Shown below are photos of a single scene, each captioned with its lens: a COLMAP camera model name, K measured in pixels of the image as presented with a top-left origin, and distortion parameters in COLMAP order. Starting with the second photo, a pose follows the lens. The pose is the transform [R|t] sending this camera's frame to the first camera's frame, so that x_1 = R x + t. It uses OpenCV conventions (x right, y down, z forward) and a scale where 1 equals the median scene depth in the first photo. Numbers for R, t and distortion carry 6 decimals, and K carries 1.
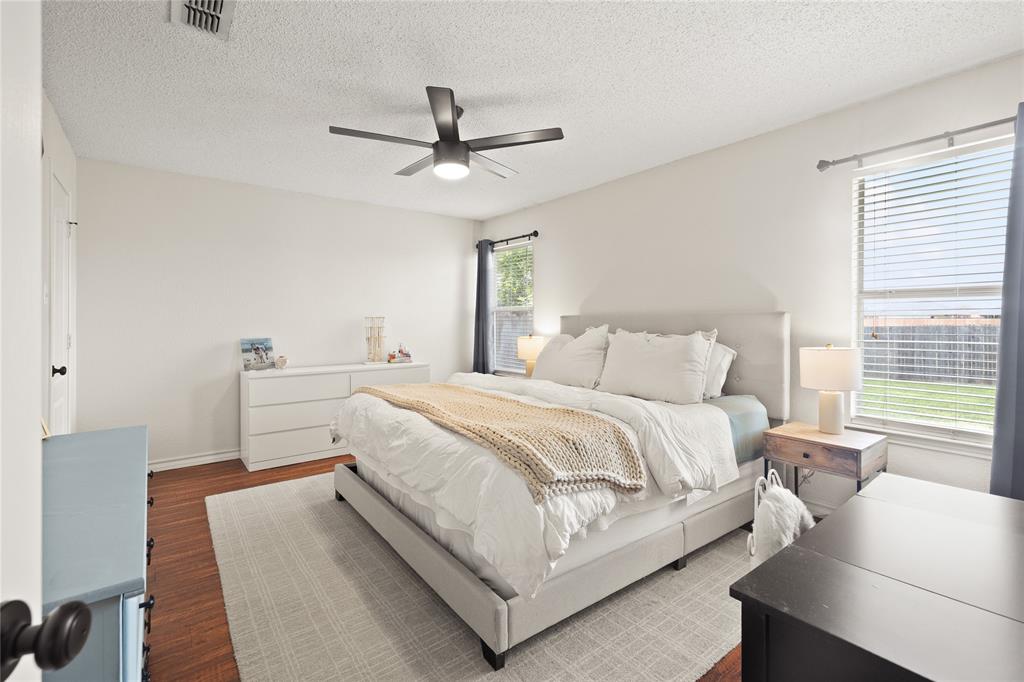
lens RADIAL K [[454.2, 0, 519.4], [0, 454.2, 327.4], [0, 0, 1]] dist [0.001234, 0.000124]
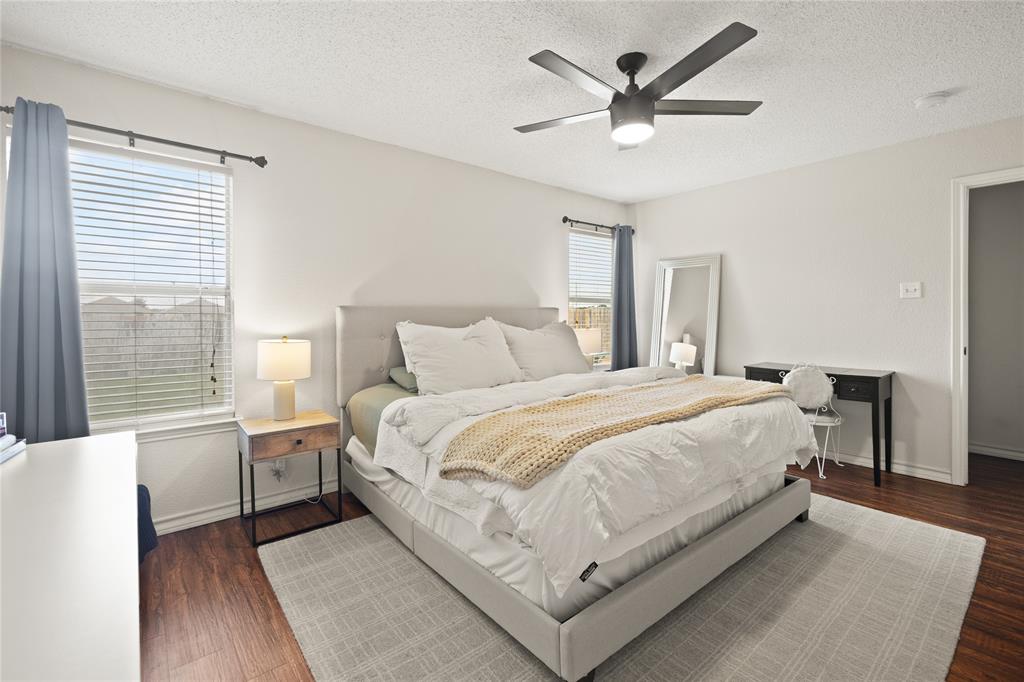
lens RADIAL K [[460.7, 0, 516.0], [0, 460.7, 317.6], [0, 0, 1]] dist [0.003854, 0.000222]
pose [[-0.042536, -0.004599, 0.999084, -1.212230], [0.014630, 0.999879, 0.005226, -0.013617], [-0.998988, 0.014838, -0.042463, 1.516297]]
